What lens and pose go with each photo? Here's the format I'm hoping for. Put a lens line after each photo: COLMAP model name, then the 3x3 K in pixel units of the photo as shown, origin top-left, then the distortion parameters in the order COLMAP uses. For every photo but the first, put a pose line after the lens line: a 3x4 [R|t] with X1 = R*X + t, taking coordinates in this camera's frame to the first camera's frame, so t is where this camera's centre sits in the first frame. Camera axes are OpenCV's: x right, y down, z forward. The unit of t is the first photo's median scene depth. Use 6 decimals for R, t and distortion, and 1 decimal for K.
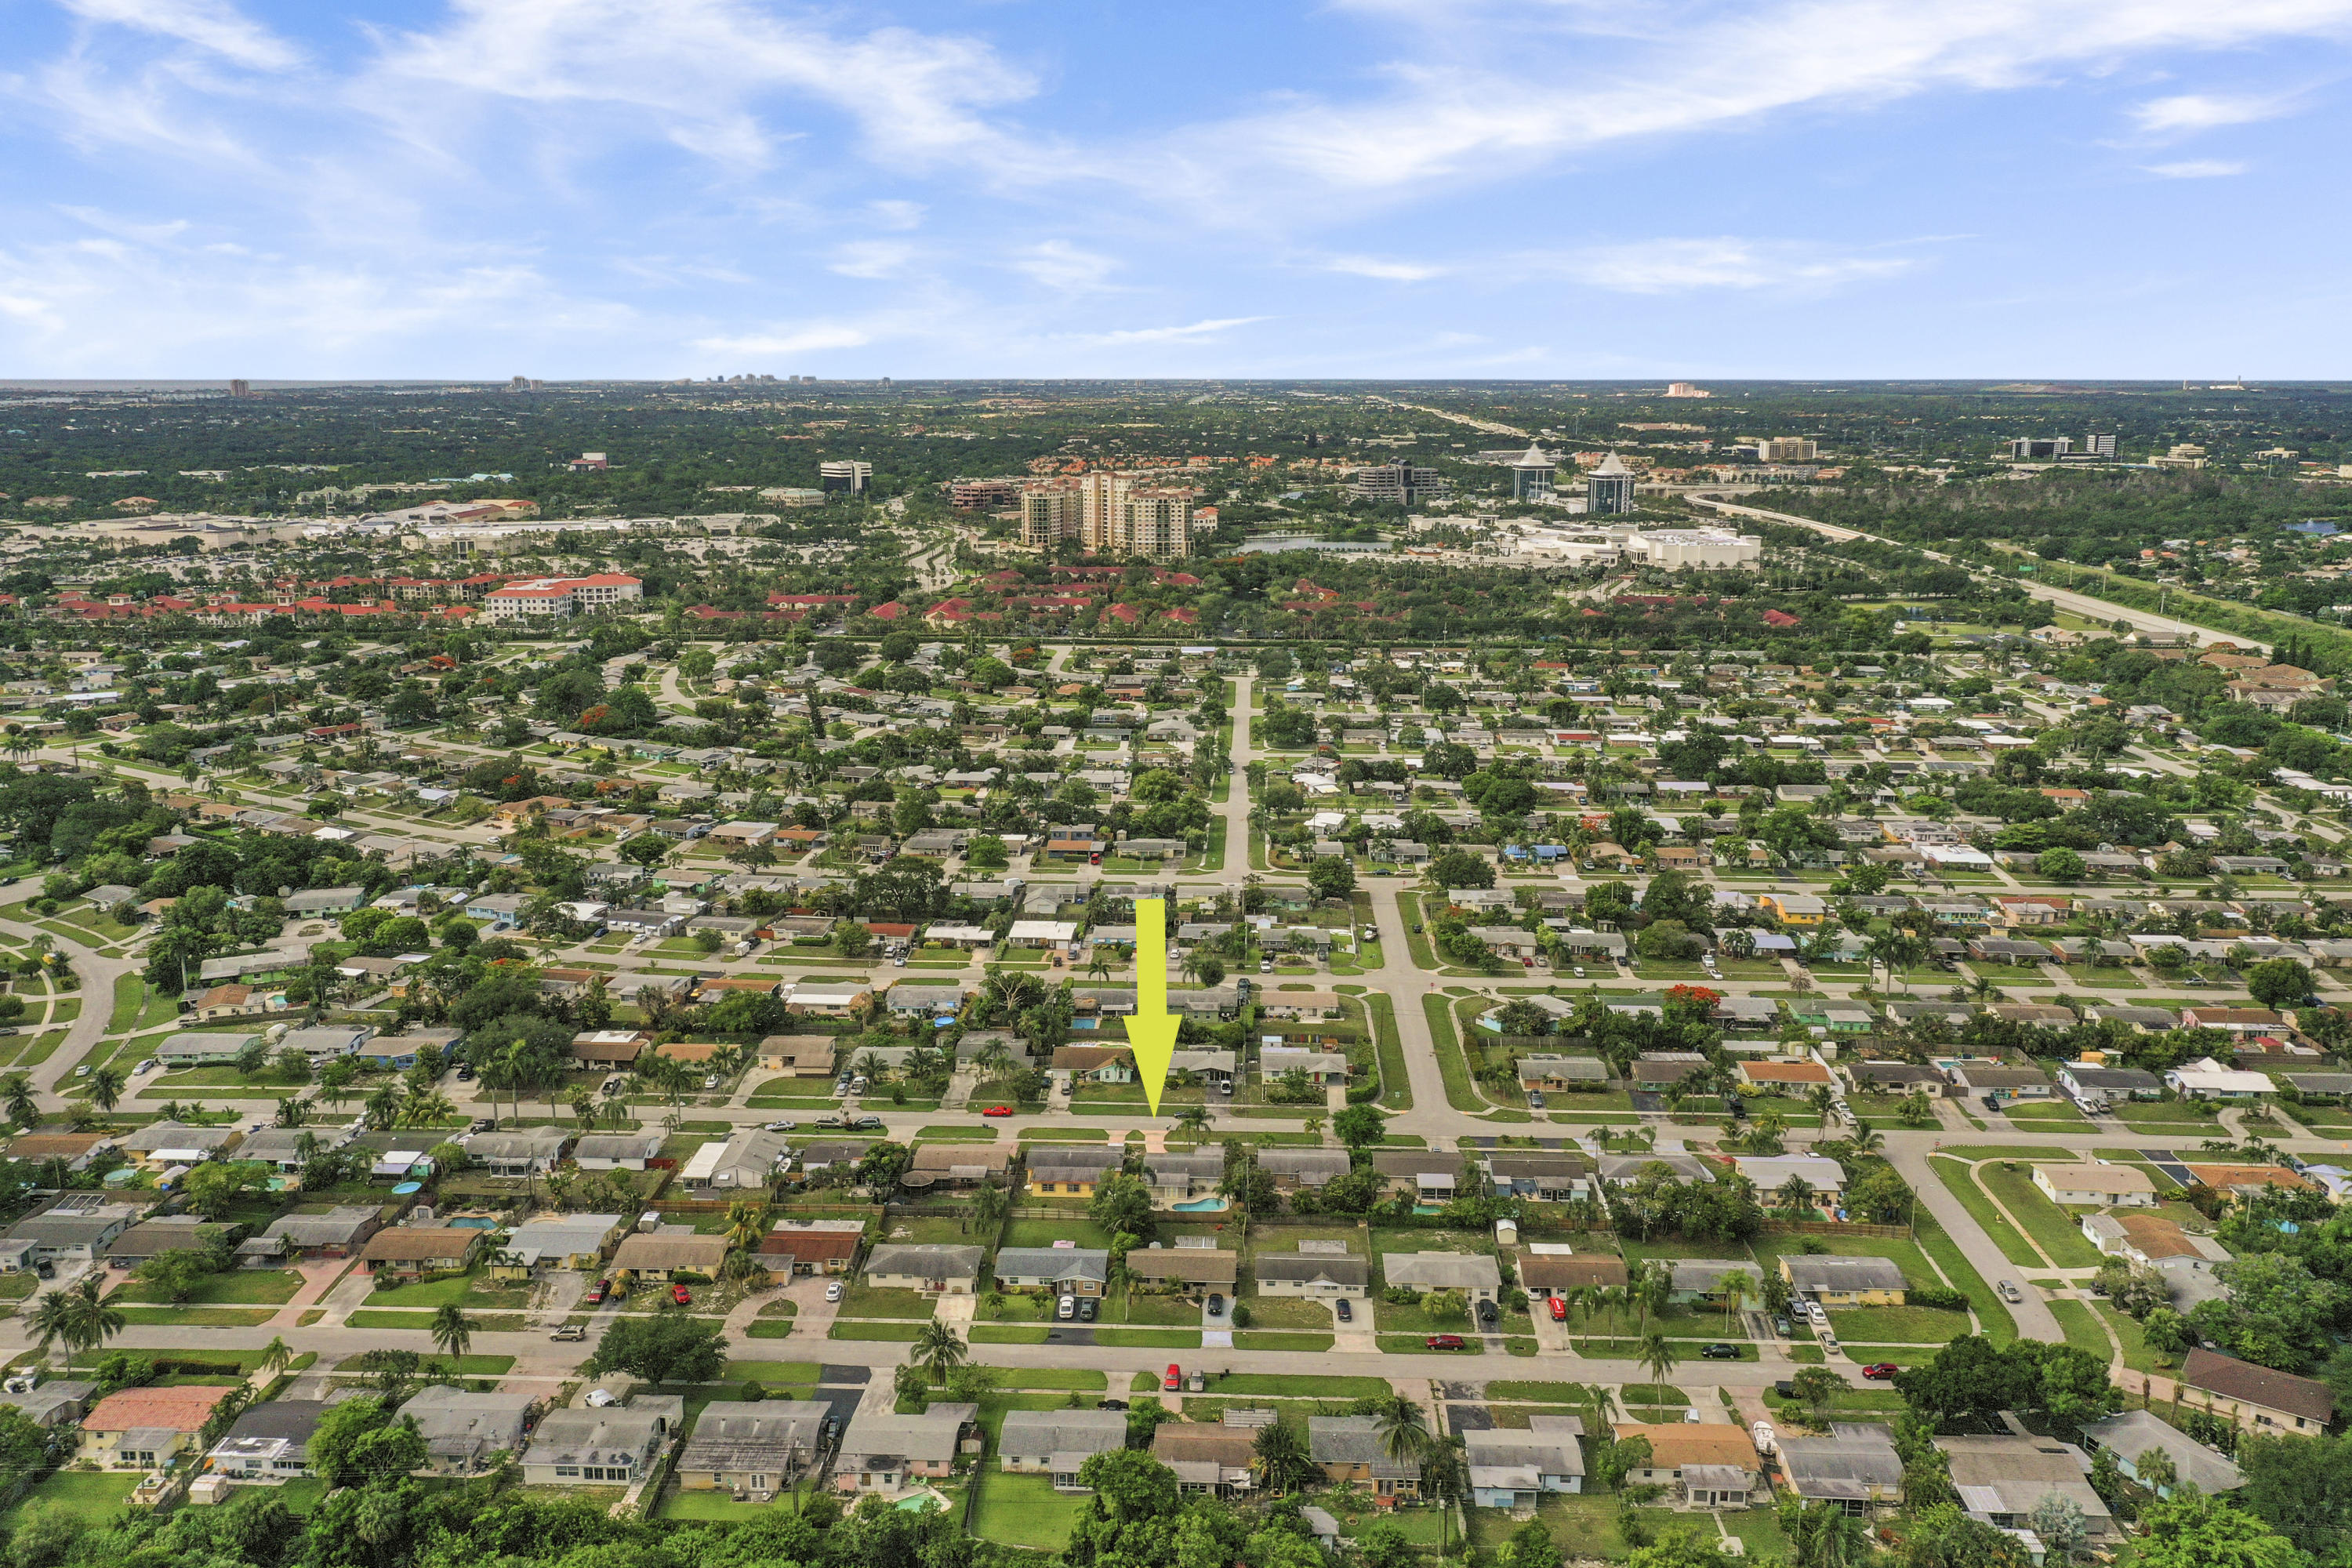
lens RADIAL K [[1889.3, 0, 1186.9], [0, 1889.3, 781.1], [0, 0, 1]] dist [0.005283, 0.014466]
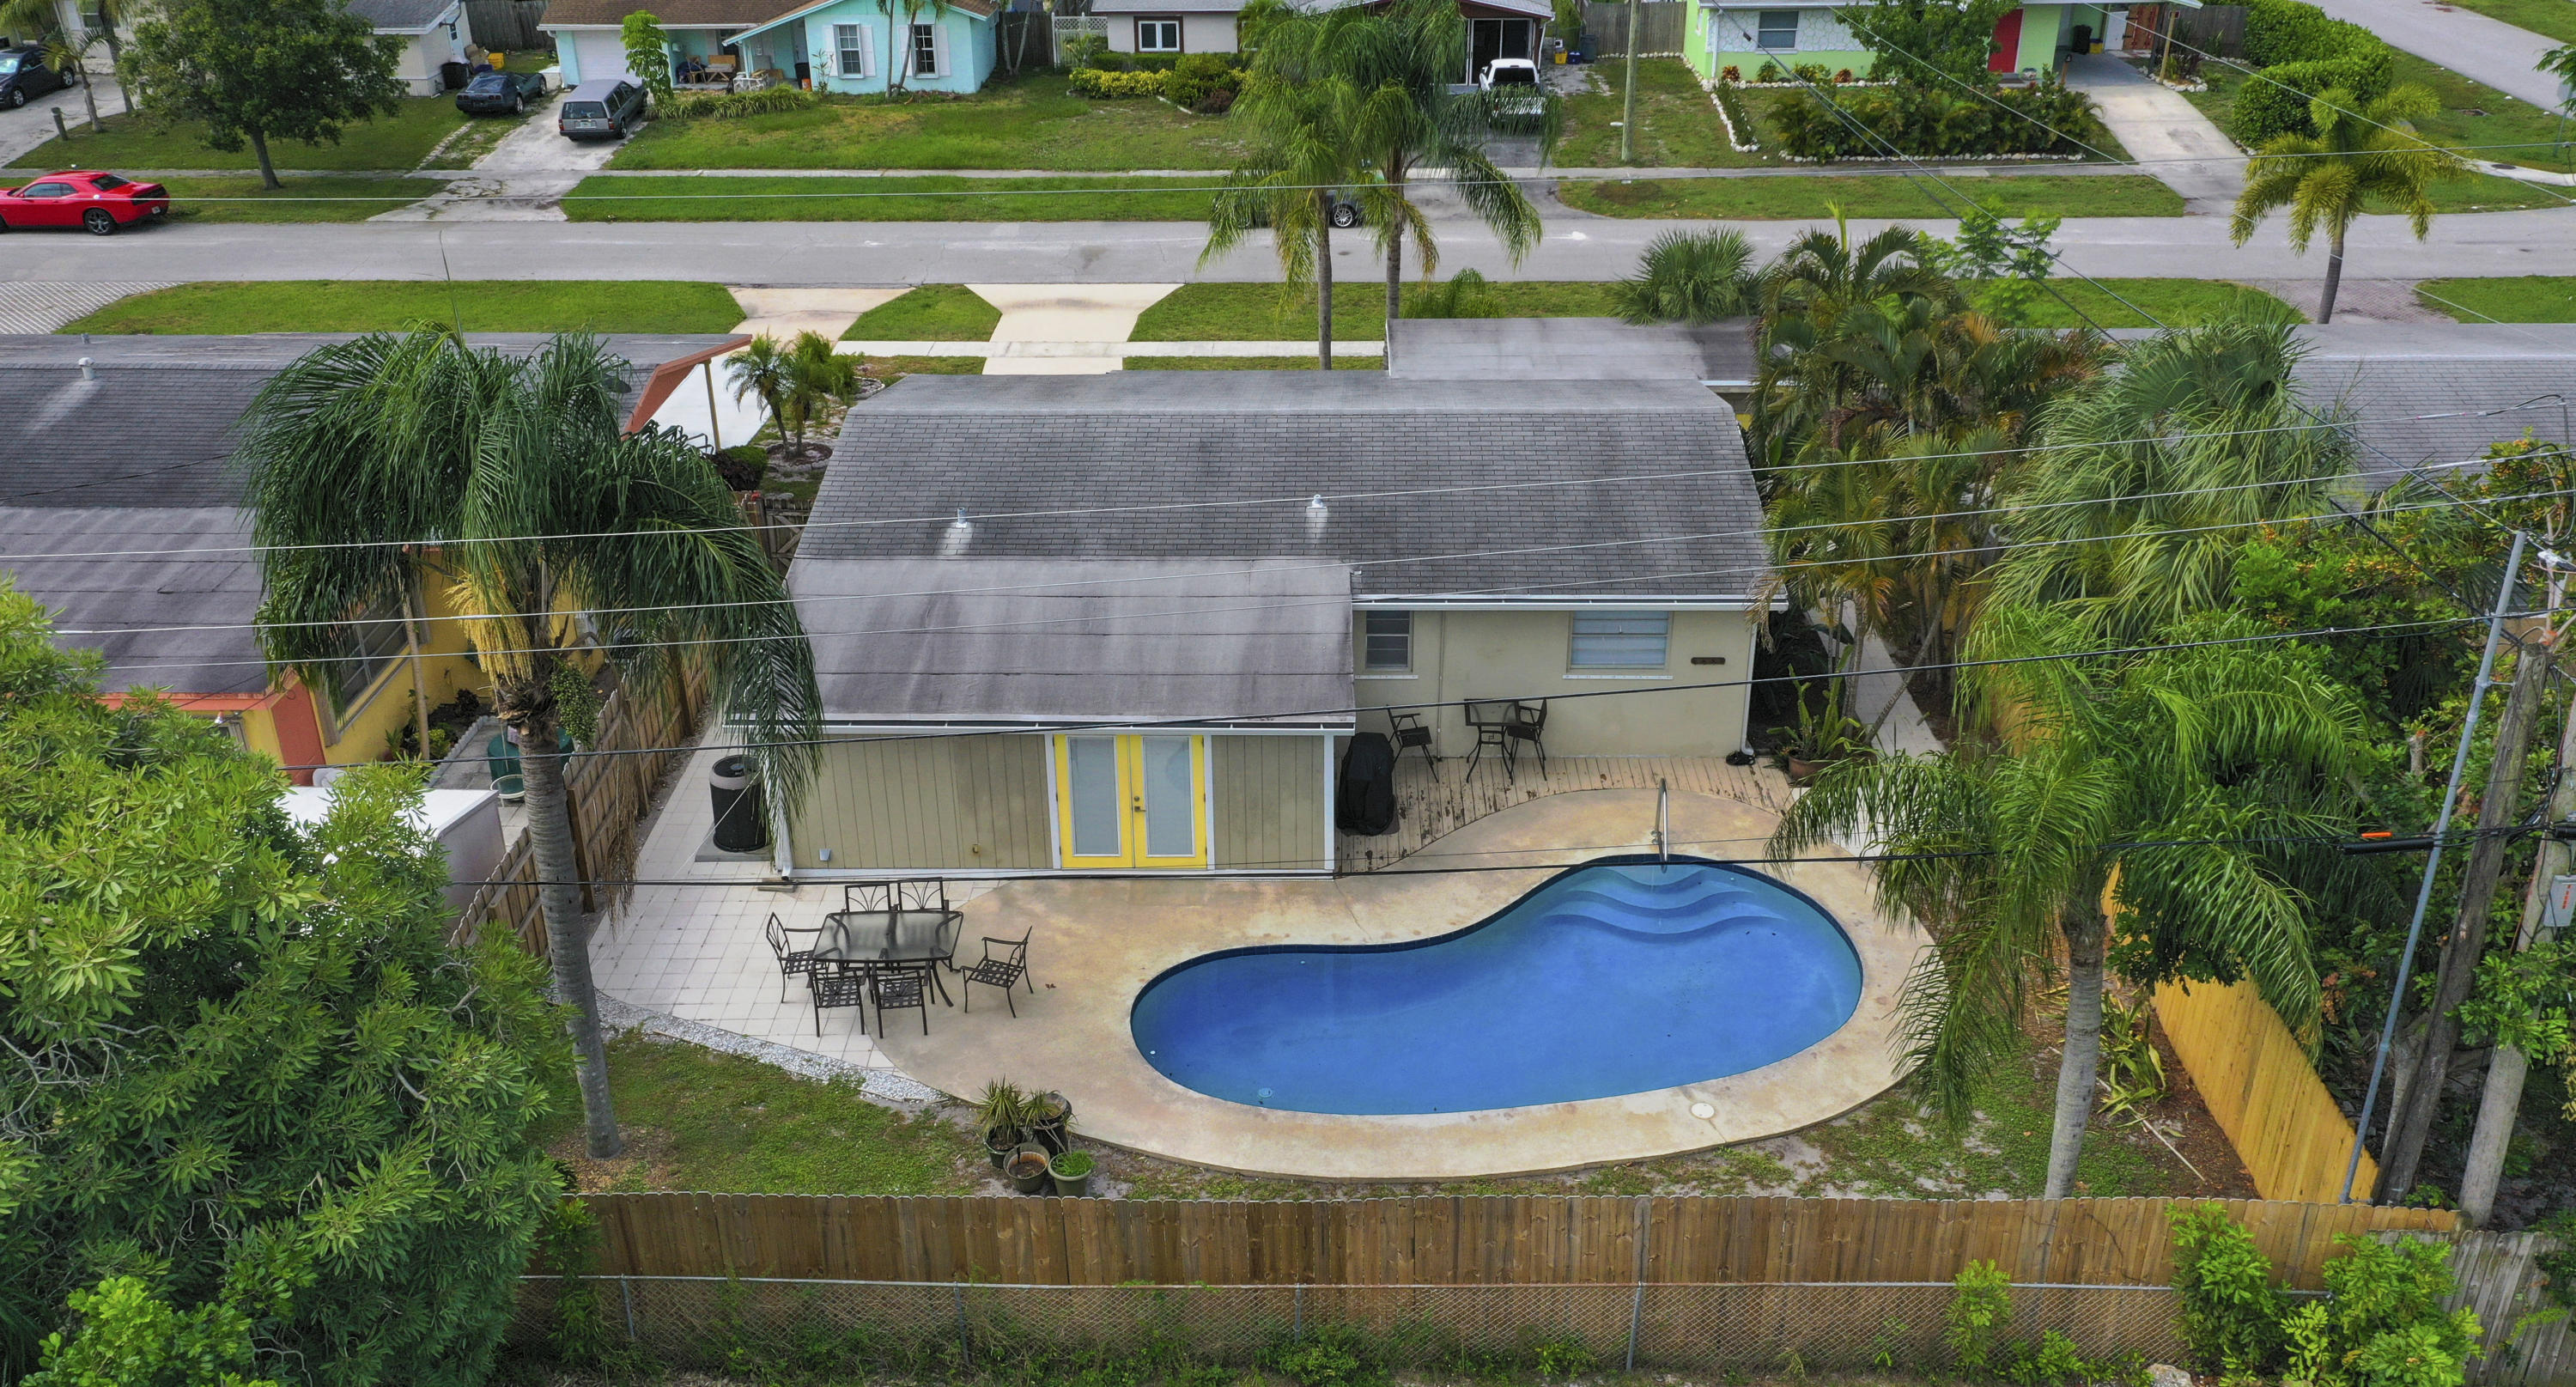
lens RADIAL K [[2105.2, 0, 1288.0], [0, 2105.2, 693.5], [0, 0, 1]] dist [0.003291, 0.001530]
pose [[0.999830, -0.018200, 0.002818, -0.001584], [0.016902, 0.967563, 0.252064, 0.155418], [-0.007315, -0.251973, 0.967707, 0.743601]]
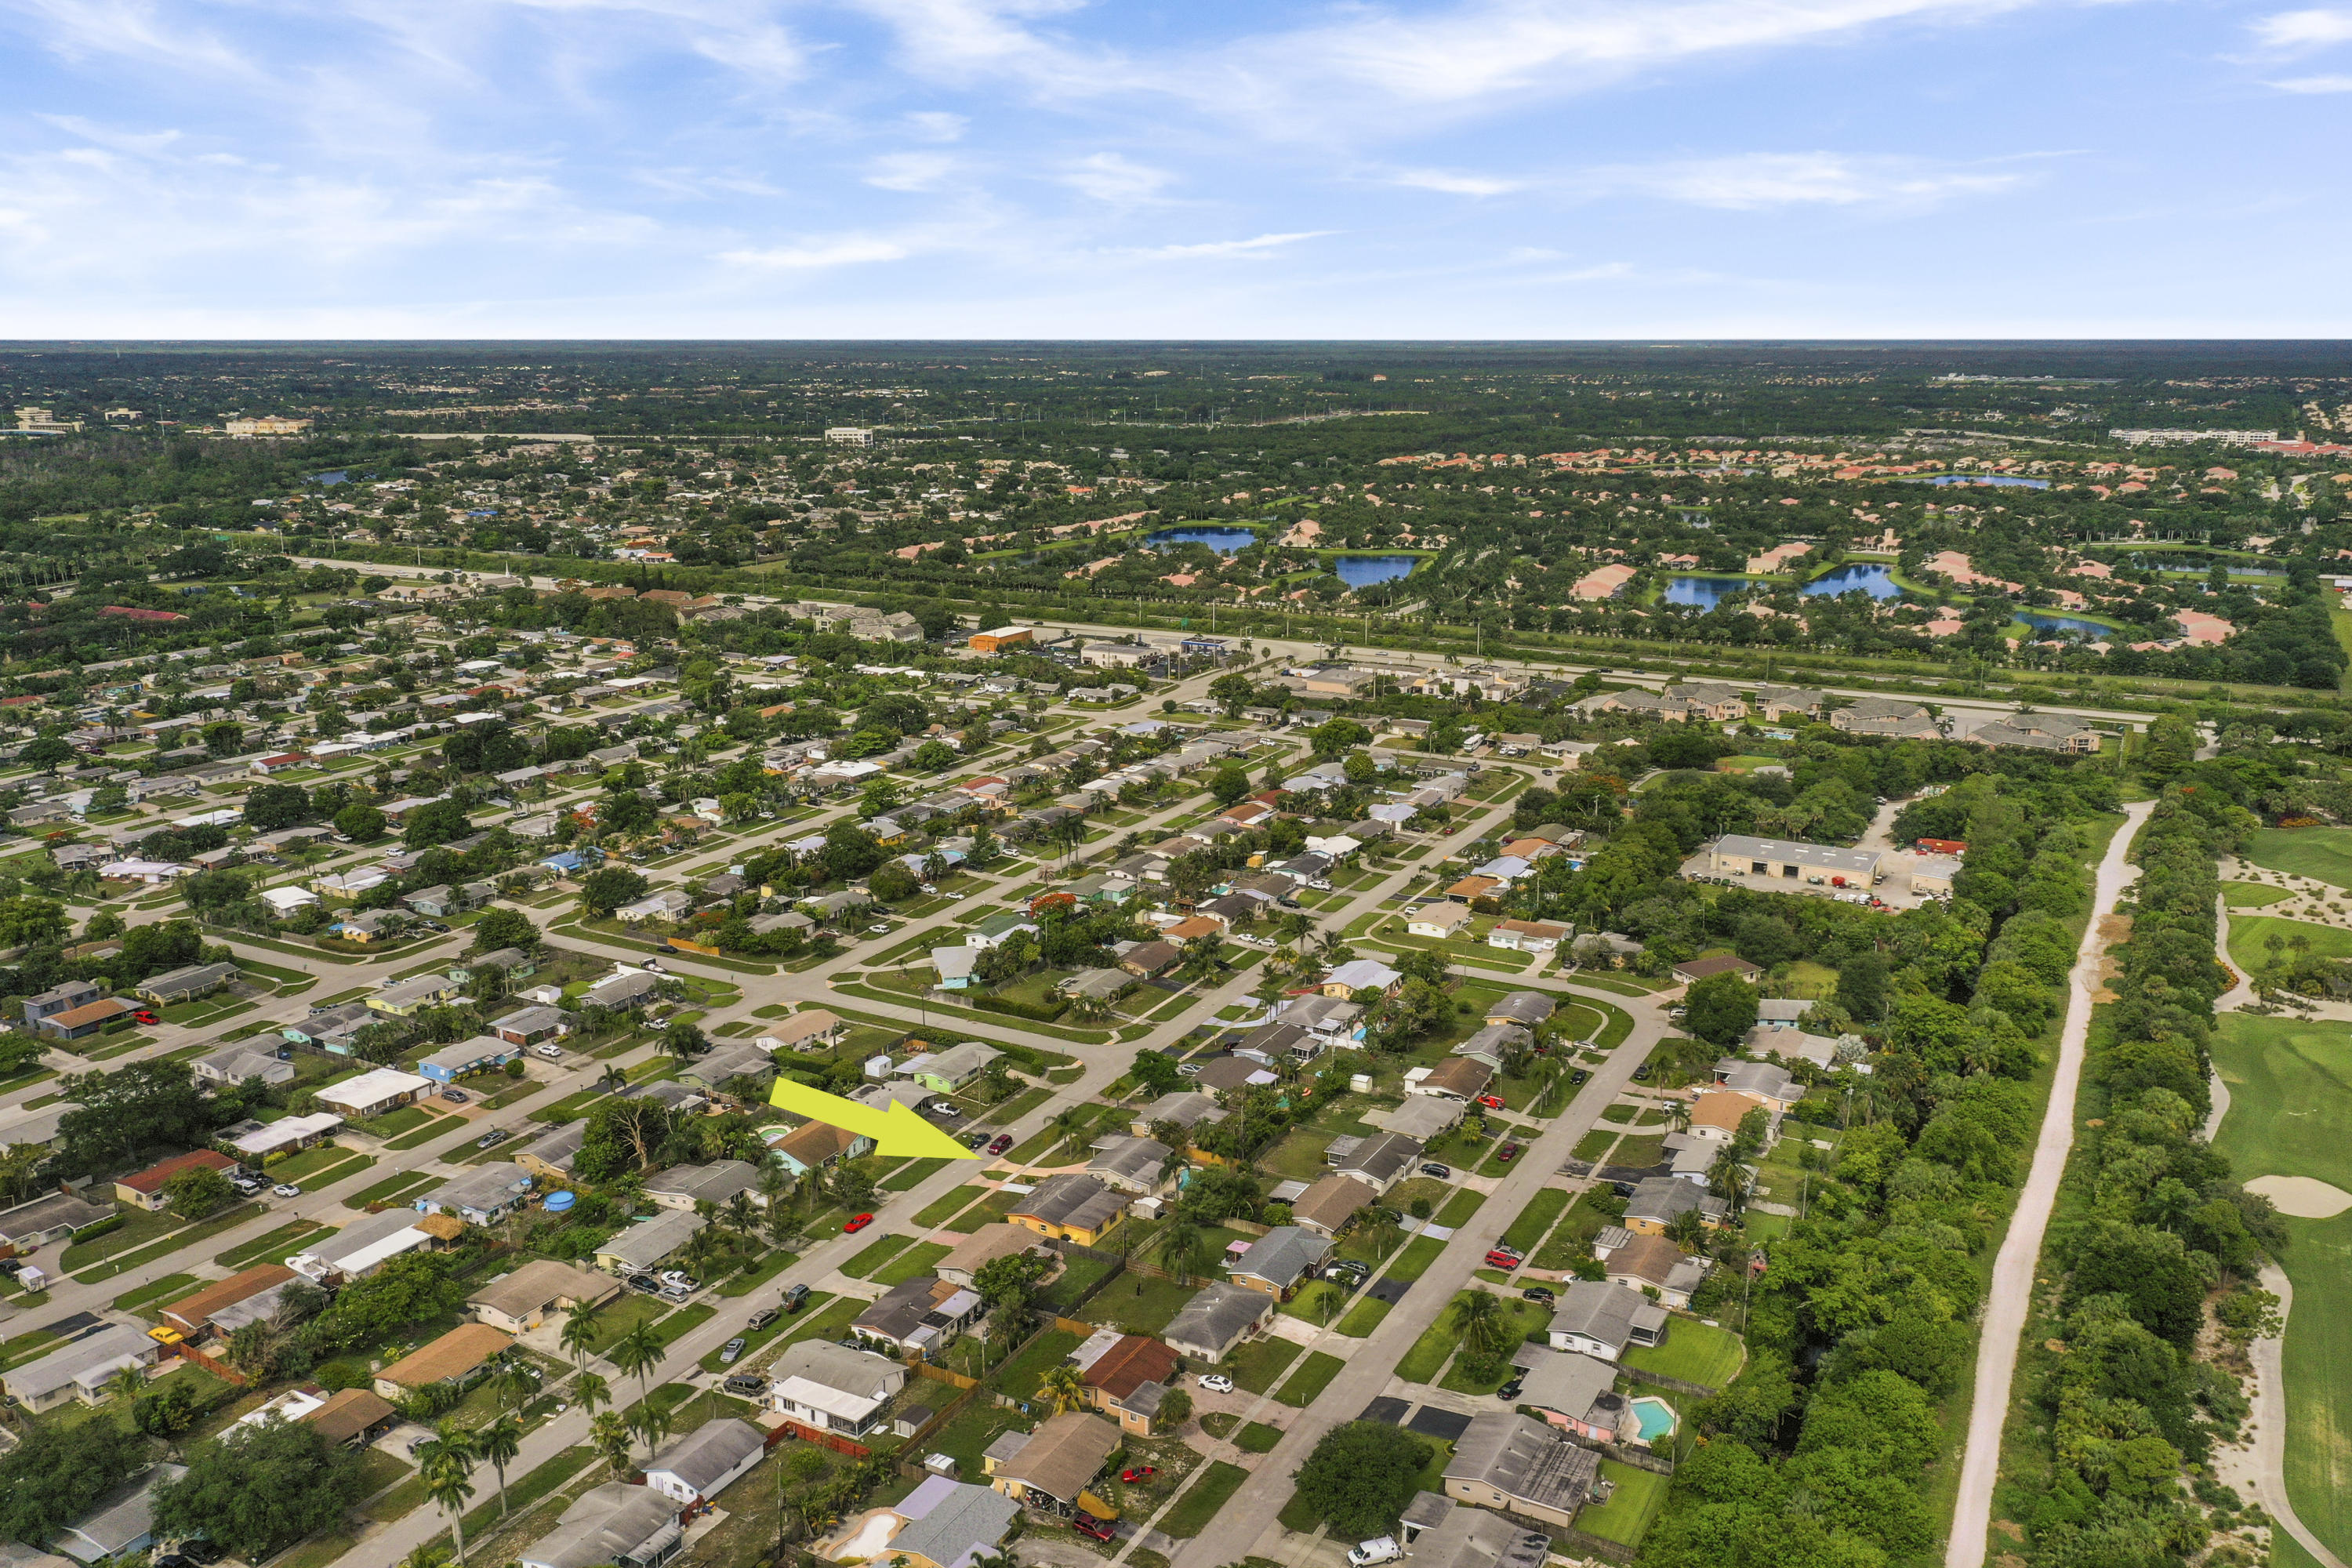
lens RADIAL K [[1881.9, 0, 1180.5], [0, 1881.9, 775.9], [0, 0, 1]] dist [0.017332, 0.003796]
pose [[0.445057, -0.208928, 0.870789, -0.660068], [0.193074, 0.971920, 0.134513, -0.095321], [-0.874441, 0.108260, 0.472898, 0.409887]]
